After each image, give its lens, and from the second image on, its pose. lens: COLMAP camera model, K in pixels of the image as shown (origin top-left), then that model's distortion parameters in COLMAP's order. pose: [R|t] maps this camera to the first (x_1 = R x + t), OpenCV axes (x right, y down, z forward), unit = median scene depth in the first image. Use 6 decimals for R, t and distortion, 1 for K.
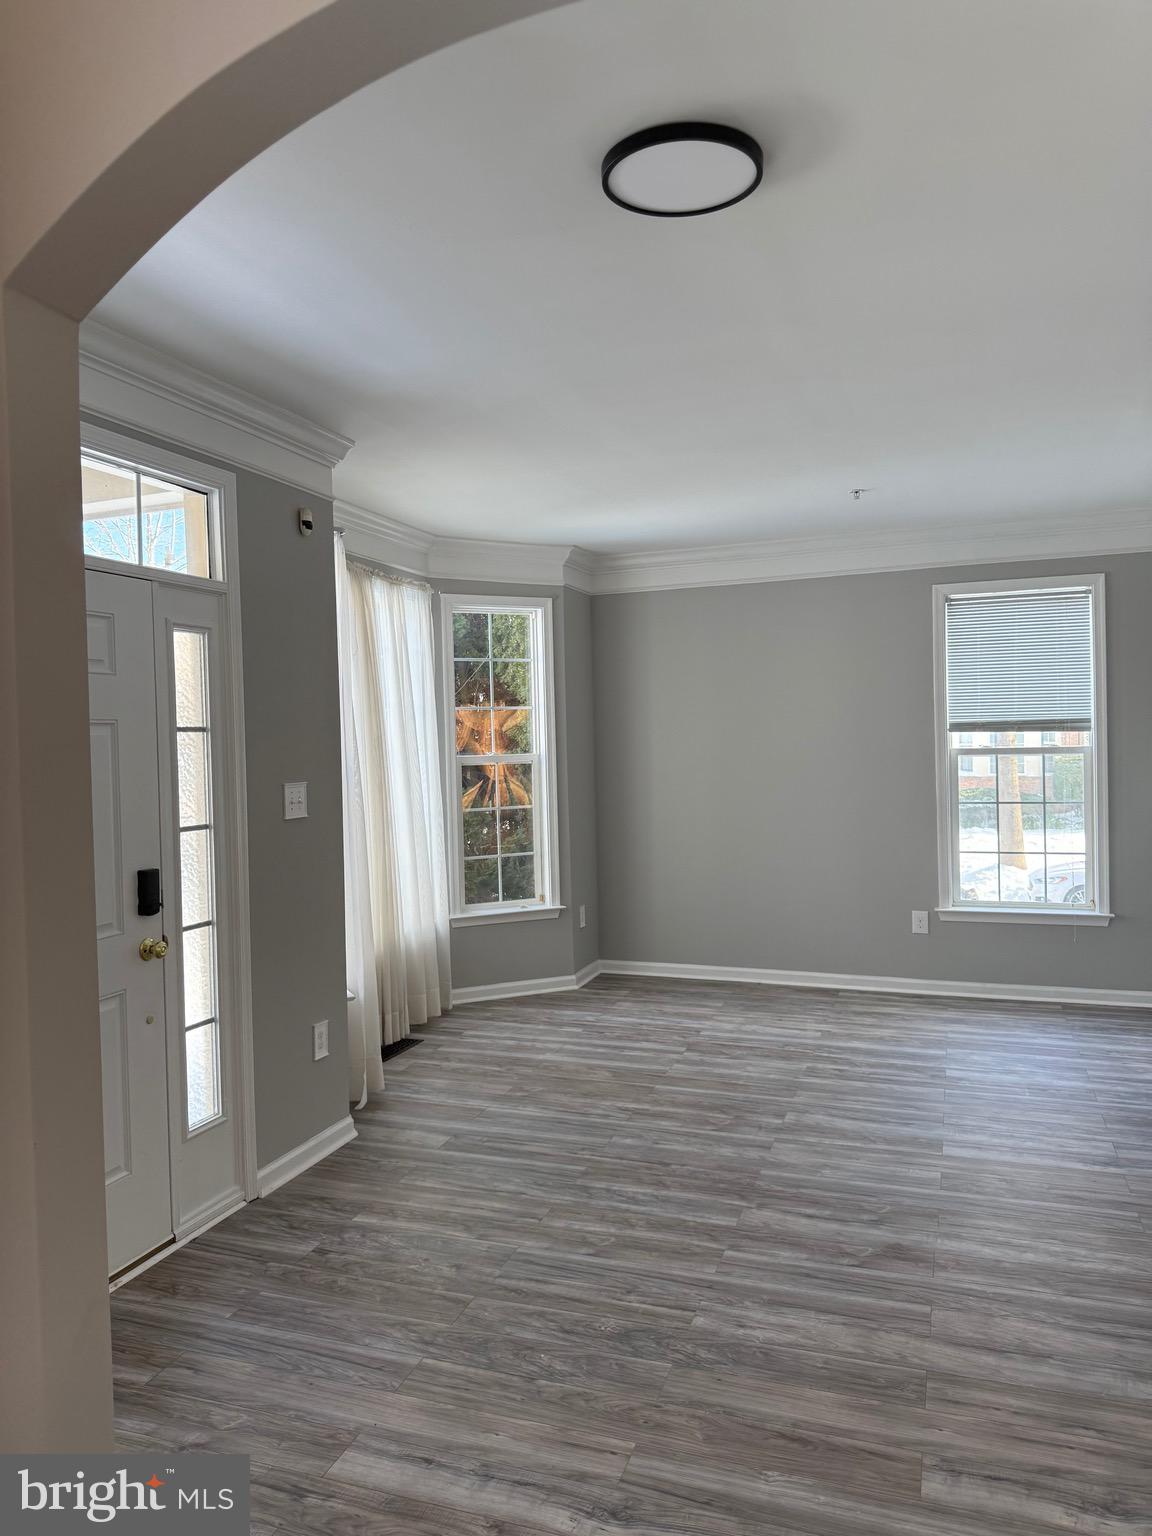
lens RADIAL K [[1084.7, 0, 576.0], [0, 1084.7, 768.0], [0, 0, 1]] dist [0.003596, -0.002300]
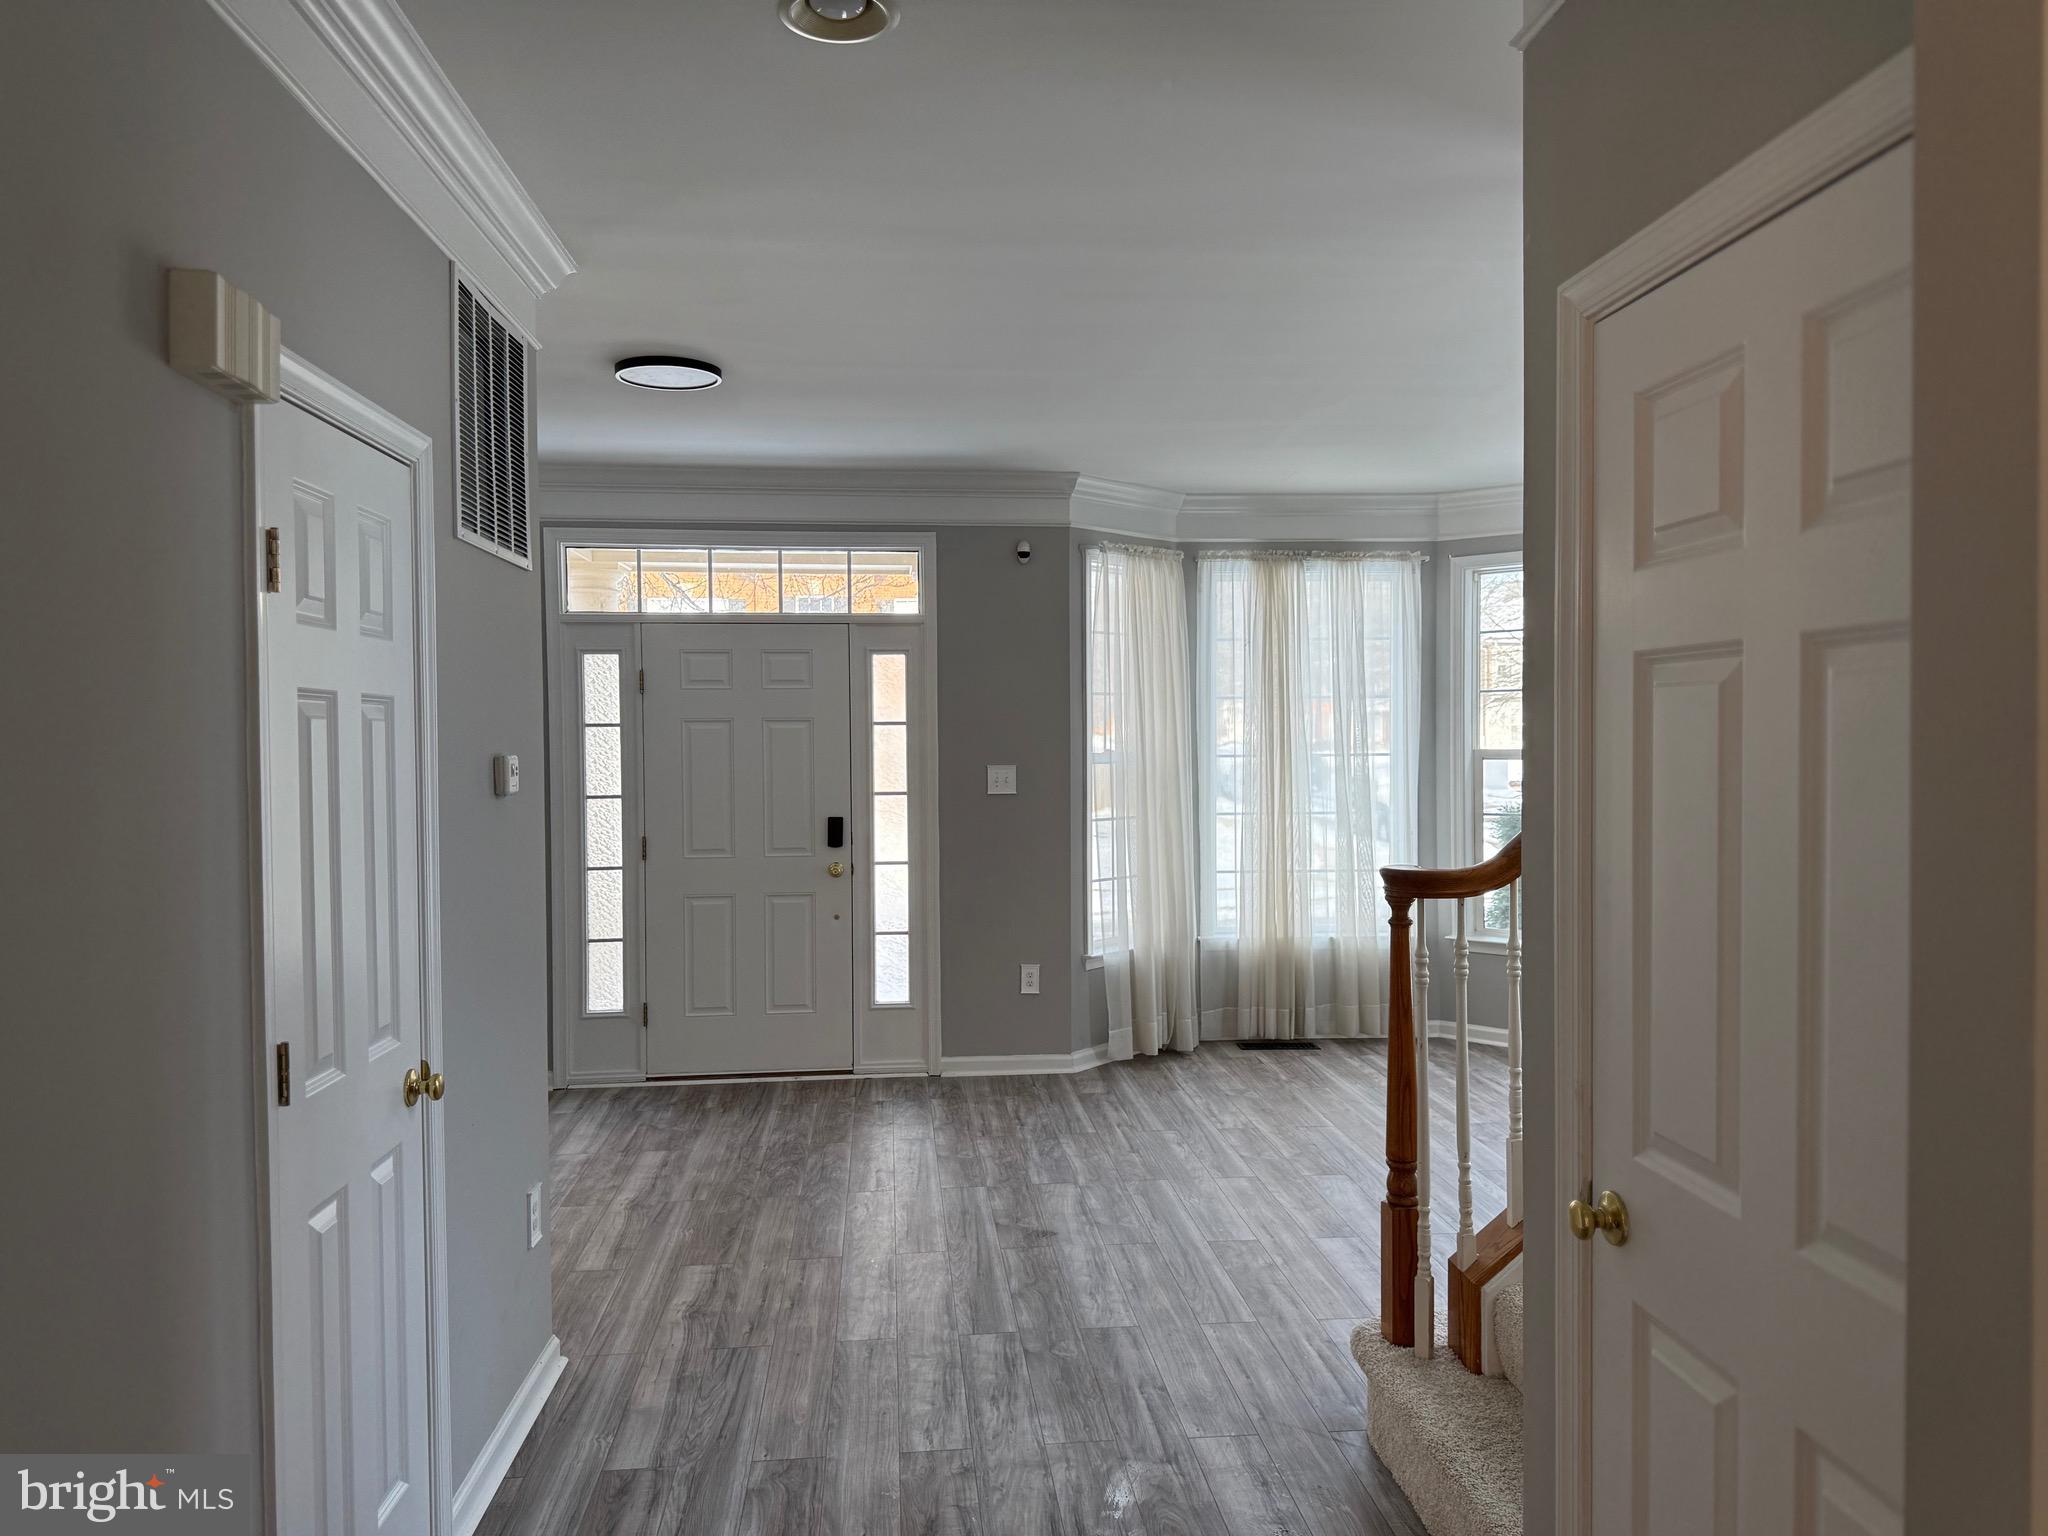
lens RADIAL K [[1469.1, 0, 1024.0], [0, 1469.1, 768.0], [0, 0, 1]] dist [0.162516, -0.000521]
pose [[0.407741, 0.034993, -0.912427, 1.432643], [-0.022860, 0.999343, 0.028111, -0.034648], [0.912811, 0.009396, 0.408273, 0.365880]]
